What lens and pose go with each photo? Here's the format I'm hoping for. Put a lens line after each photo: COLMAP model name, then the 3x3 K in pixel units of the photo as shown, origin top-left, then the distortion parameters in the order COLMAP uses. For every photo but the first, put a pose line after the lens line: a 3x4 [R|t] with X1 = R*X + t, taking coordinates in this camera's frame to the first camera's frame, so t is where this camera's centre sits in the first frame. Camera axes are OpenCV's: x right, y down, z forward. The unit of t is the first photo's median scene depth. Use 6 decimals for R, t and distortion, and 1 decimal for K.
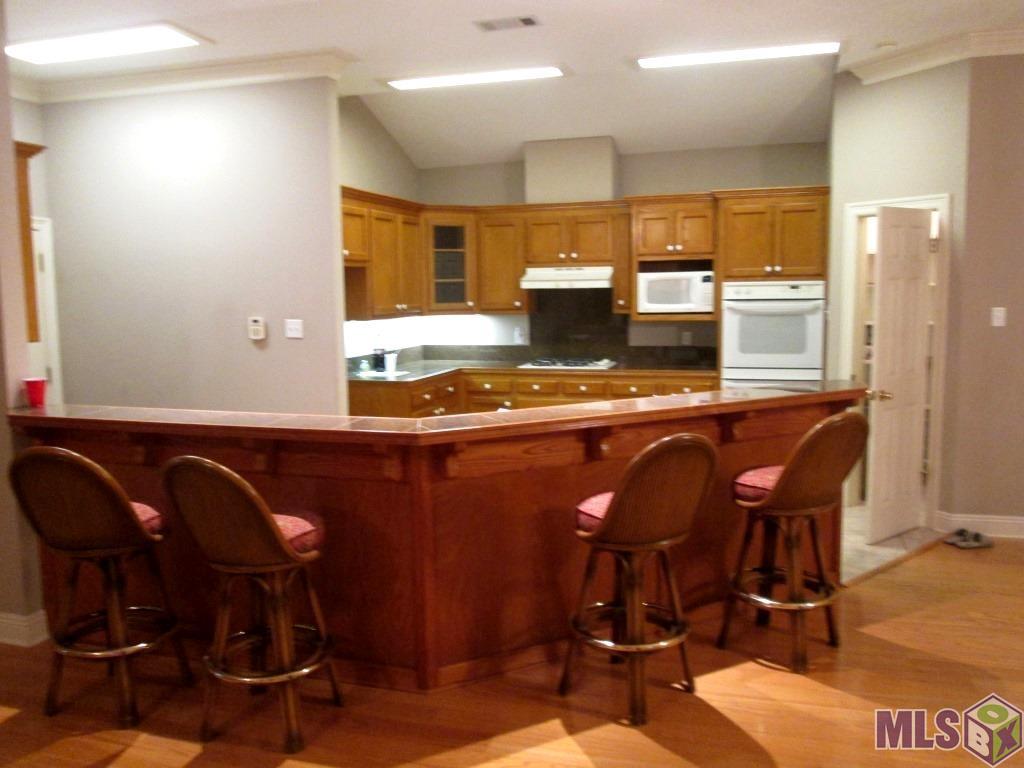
lens RADIAL K [[847.5, 0, 512.0], [0, 847.5, 384.0], [0, 0, 1]] dist [-0.039012, -0.000056]
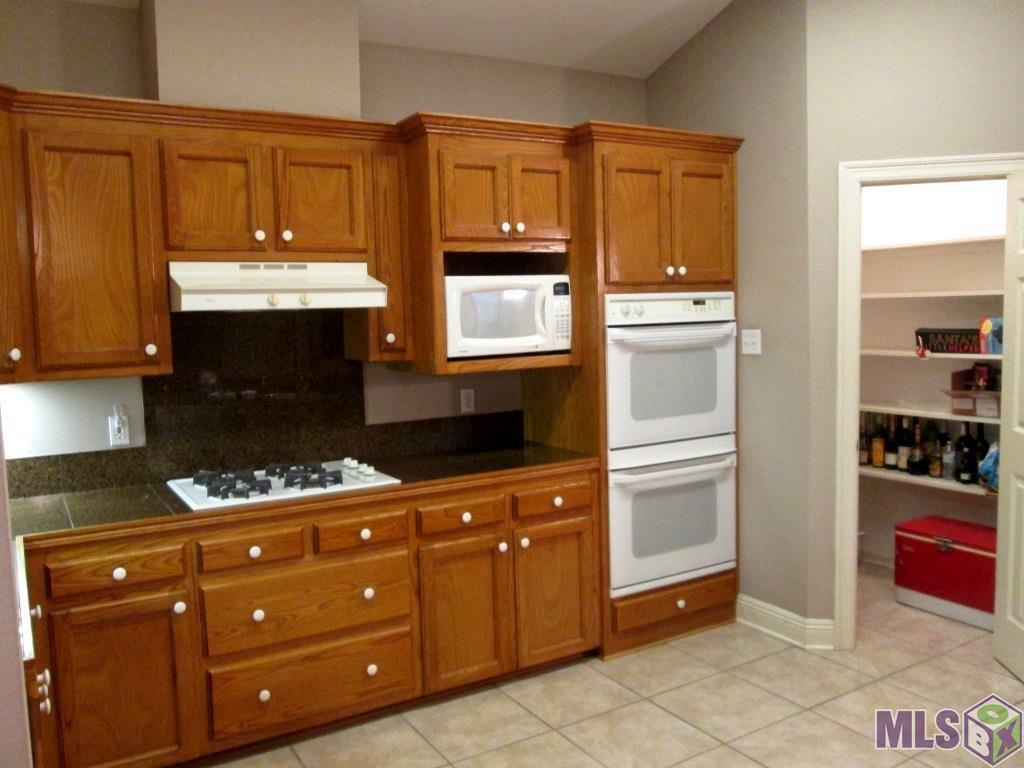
lens RADIAL K [[847.5, 0, 512.0], [0, 847.5, 384.0], [0, 0, 1]] dist [-0.039012, -0.000056]
pose [[0.676772, -0.067964, 0.733049, -0.185247], [0.099926, 0.994995, -0.000004, -0.066004], [-0.729379, 0.073253, 0.680176, 0.648723]]
